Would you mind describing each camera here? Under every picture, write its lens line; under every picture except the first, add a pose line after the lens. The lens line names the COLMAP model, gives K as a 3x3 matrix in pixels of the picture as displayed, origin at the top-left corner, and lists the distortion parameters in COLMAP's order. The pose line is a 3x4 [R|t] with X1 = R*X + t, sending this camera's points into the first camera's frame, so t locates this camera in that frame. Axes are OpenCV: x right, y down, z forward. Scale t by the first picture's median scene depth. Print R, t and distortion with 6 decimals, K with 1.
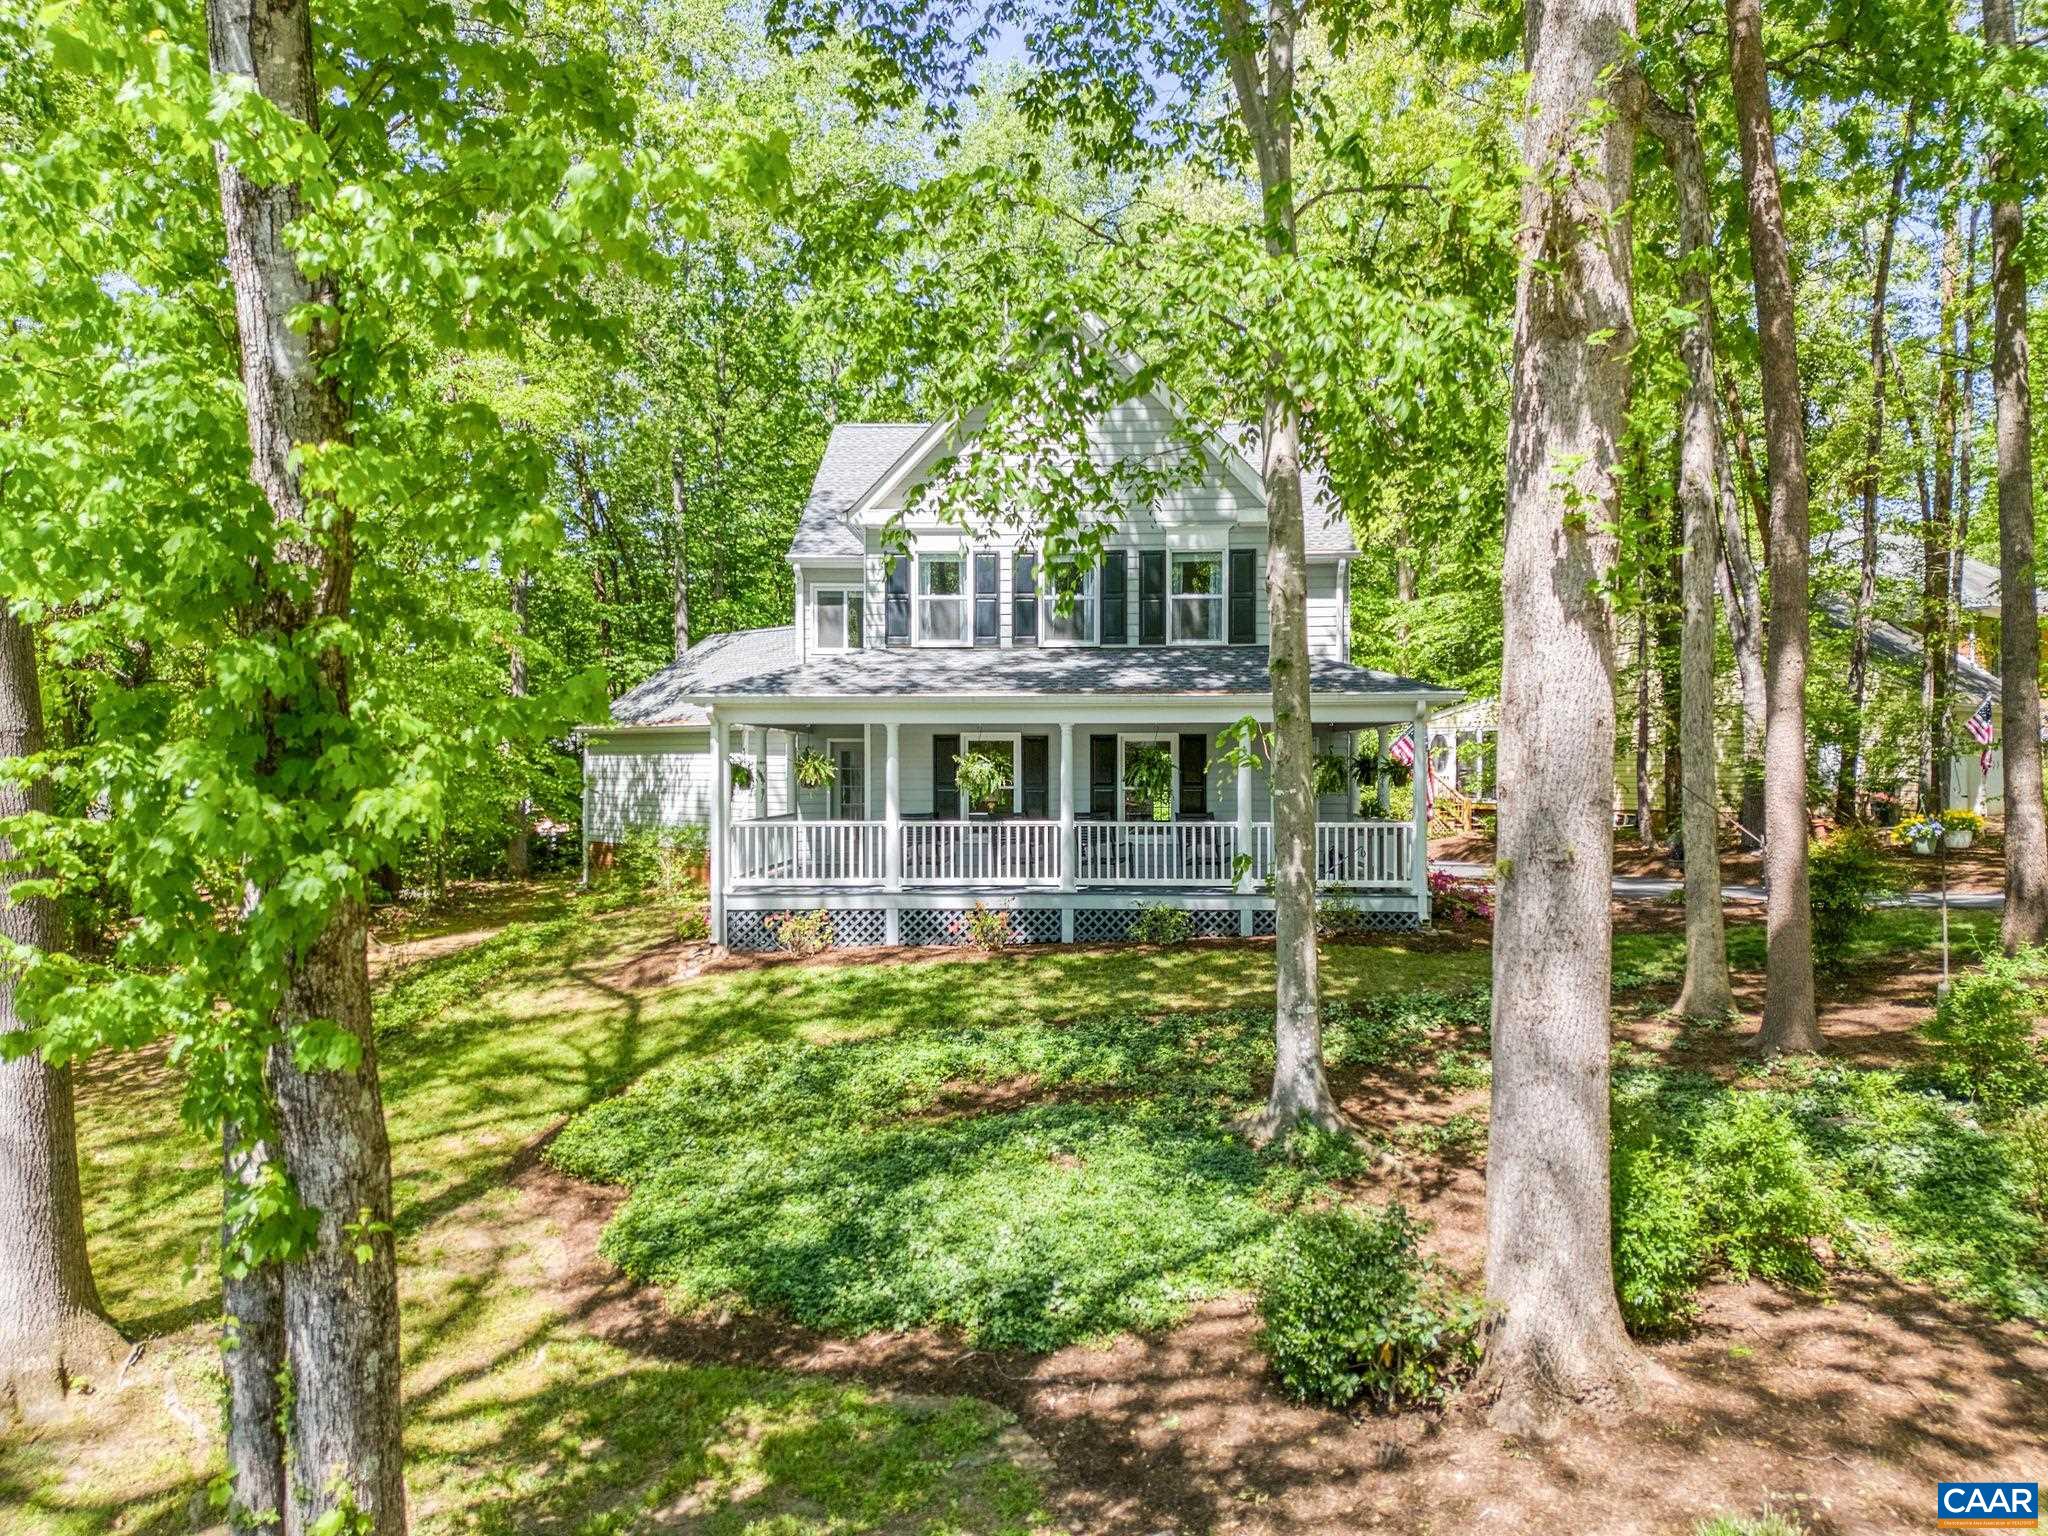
lens RADIAL K [[1474.0, 0, 1024.0], [0, 1474.0, 768.0], [0, 0, 1]] dist [0.105751, -0.097022]
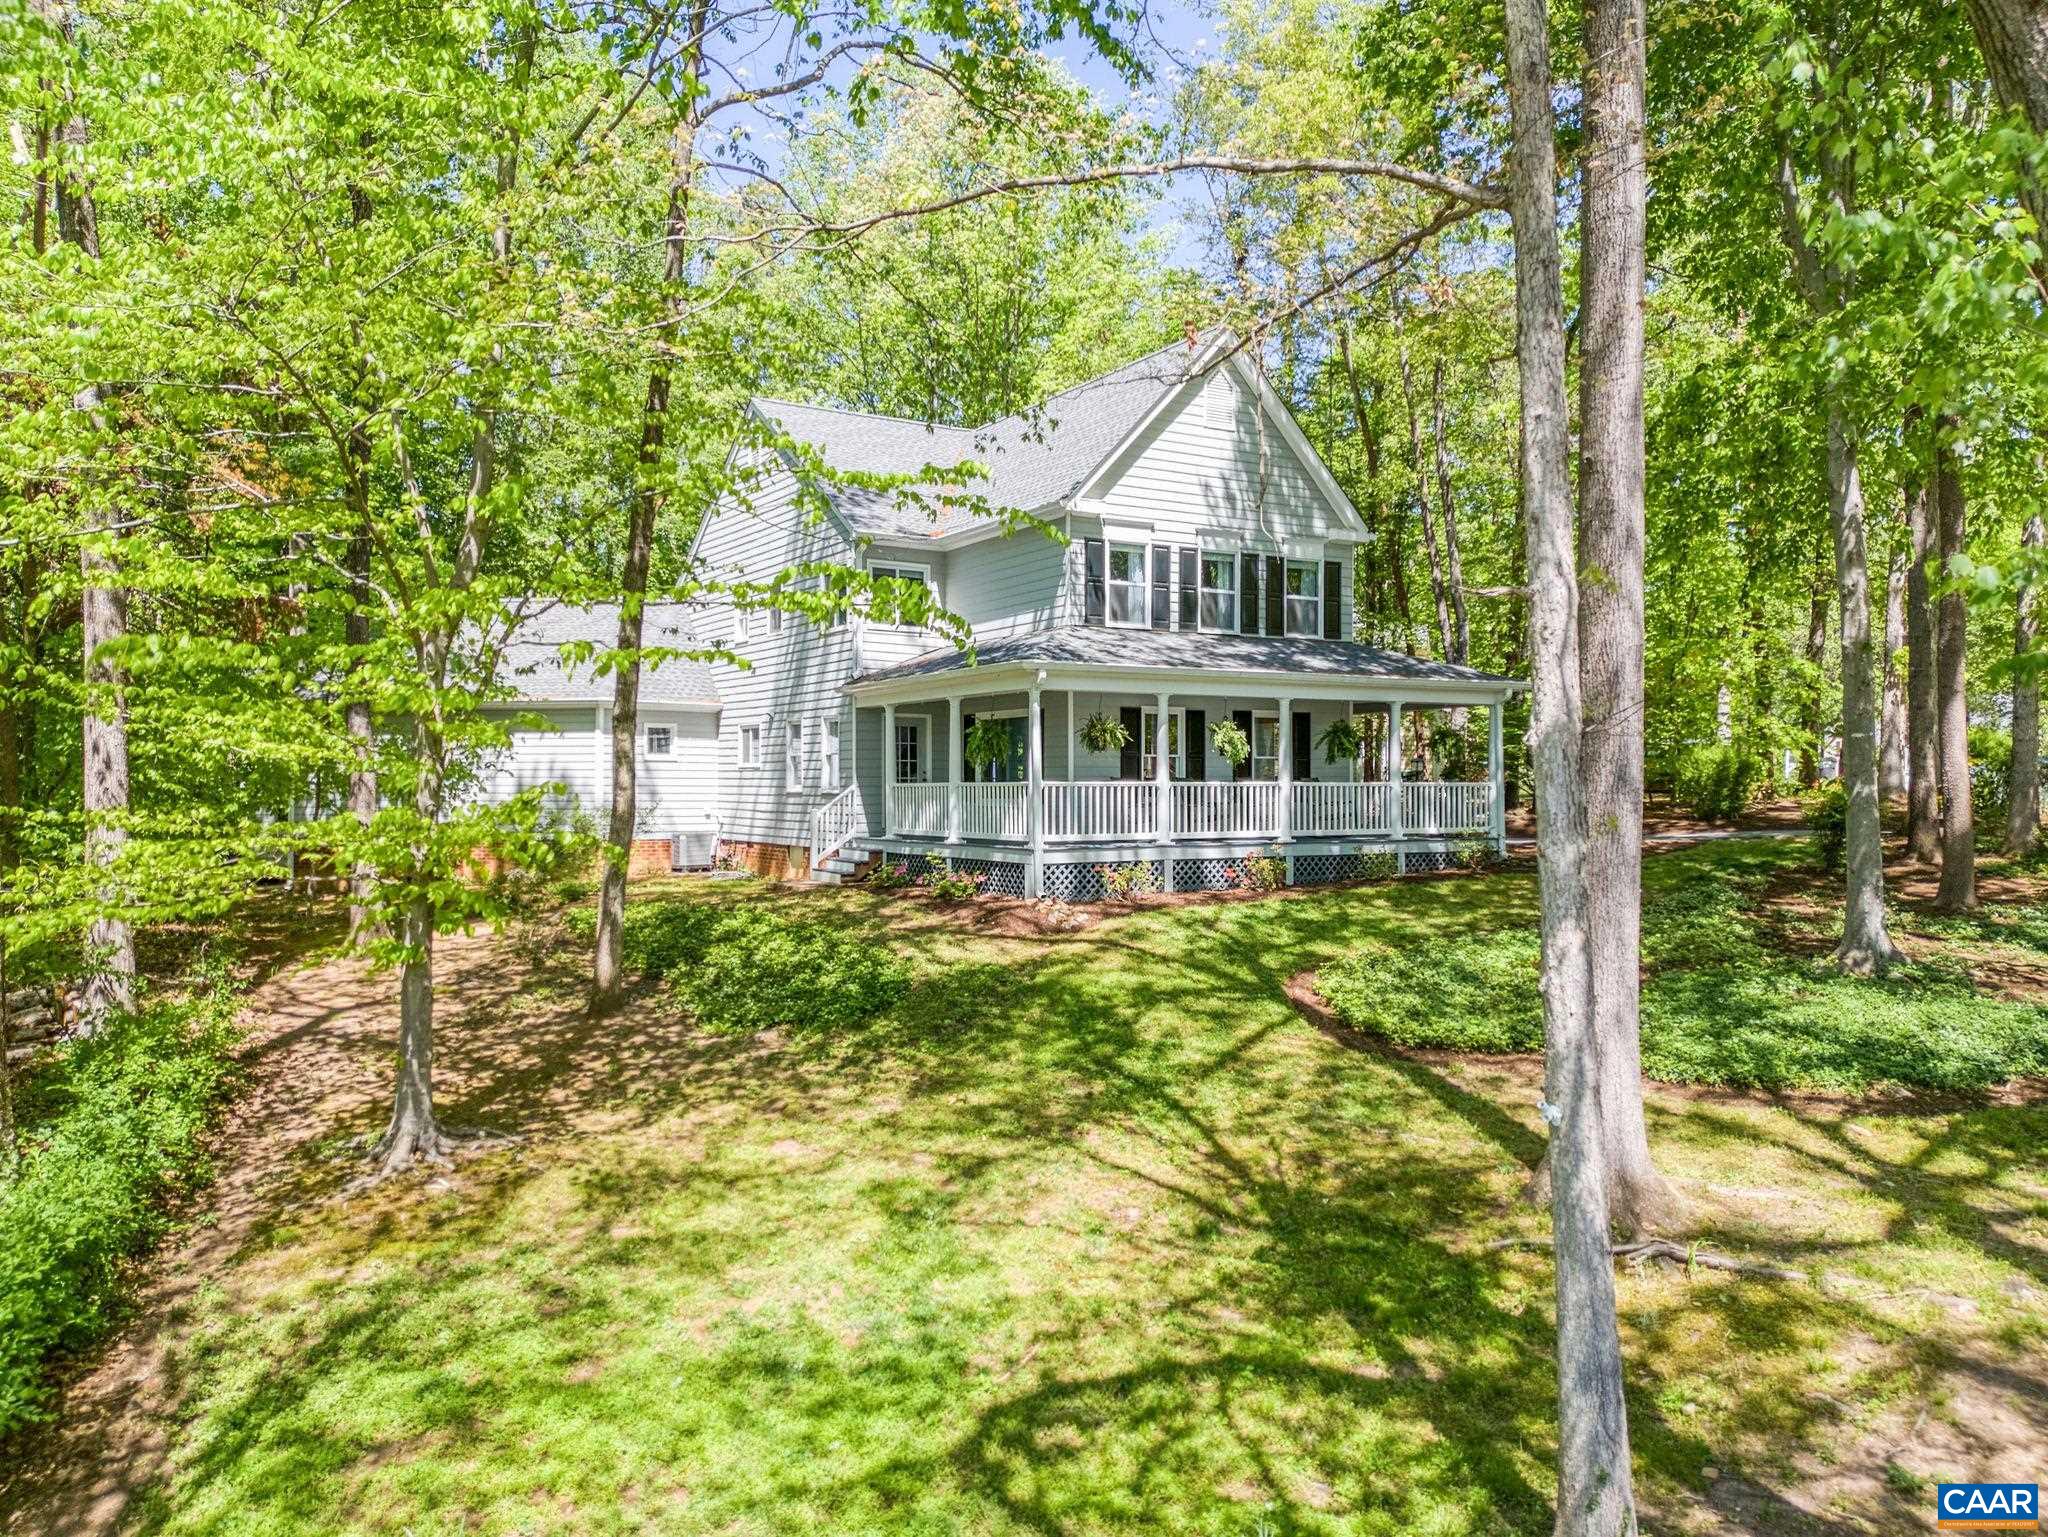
lens RADIAL K [[1474.0, 0, 1024.0], [0, 1474.0, 768.5], [0, 0, 1]] dist [0.105751, -0.097022]
pose [[0.838006, 0.004213, 0.545644, -0.766805], [0.001097, 0.999955, -0.009407, 0.035615], [-0.545660, 0.008482, 0.837964, 0.120252]]
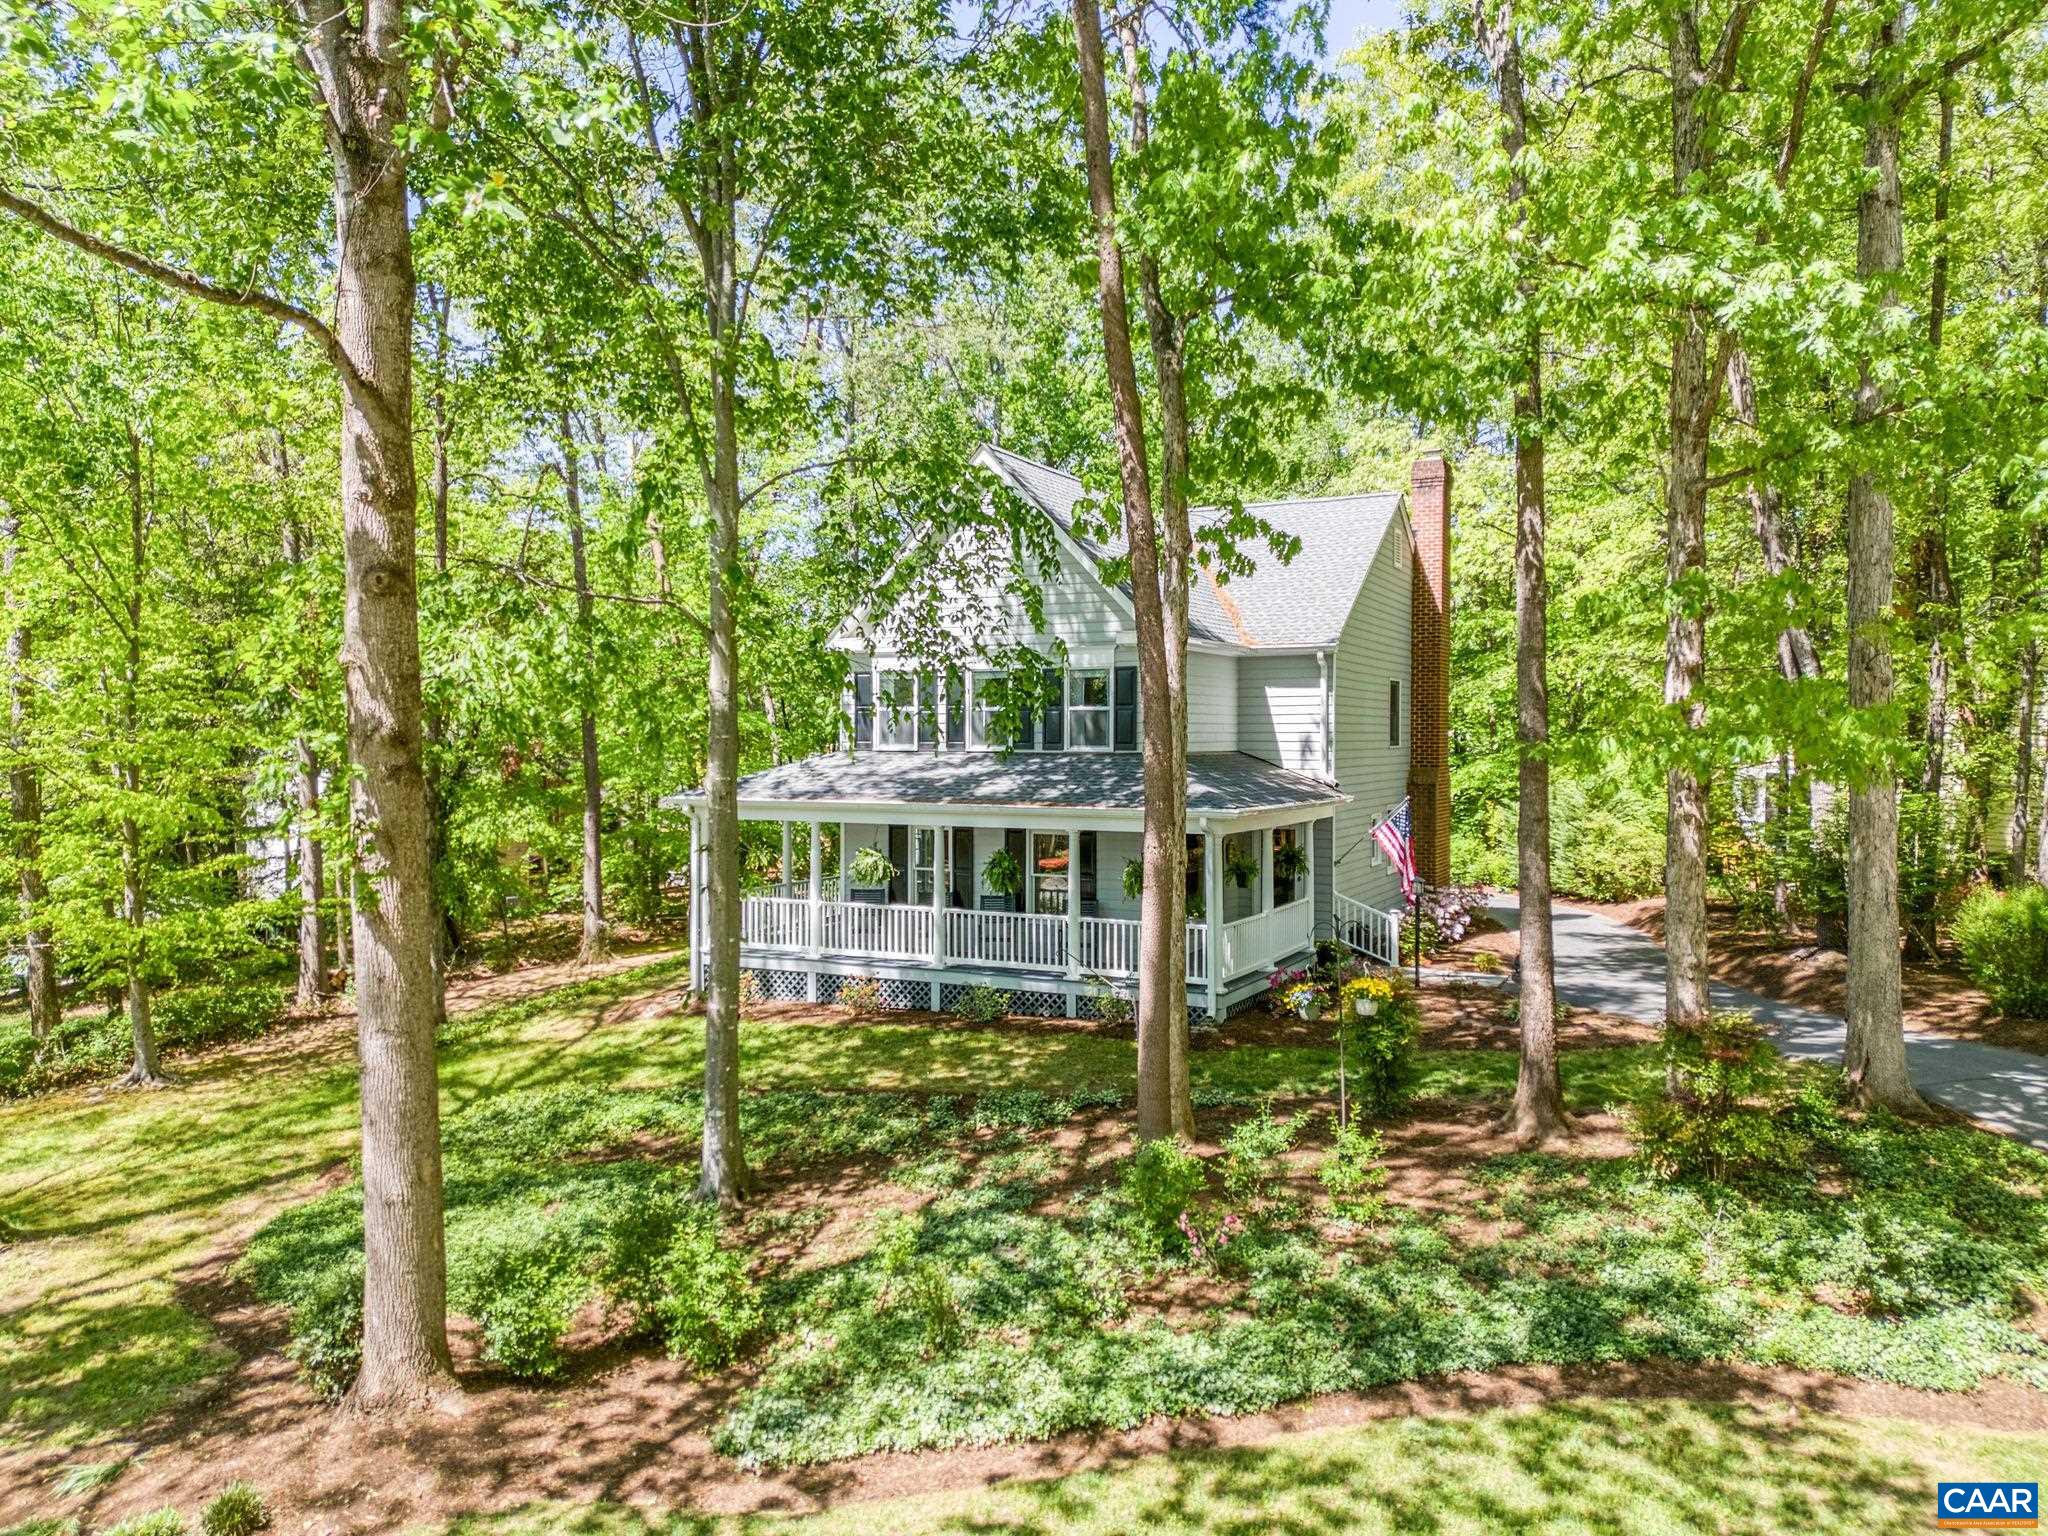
lens RADIAL K [[1474.0, 0, 1024.0], [0, 1474.0, 768.0], [0, 0, 1]] dist [0.105751, -0.097022]
pose [[0.910348, 0.011719, -0.413677, 0.564323], [-0.002947, 0.999757, 0.021837, -0.099521], [0.413832, -0.018660, 0.910162, -0.047878]]
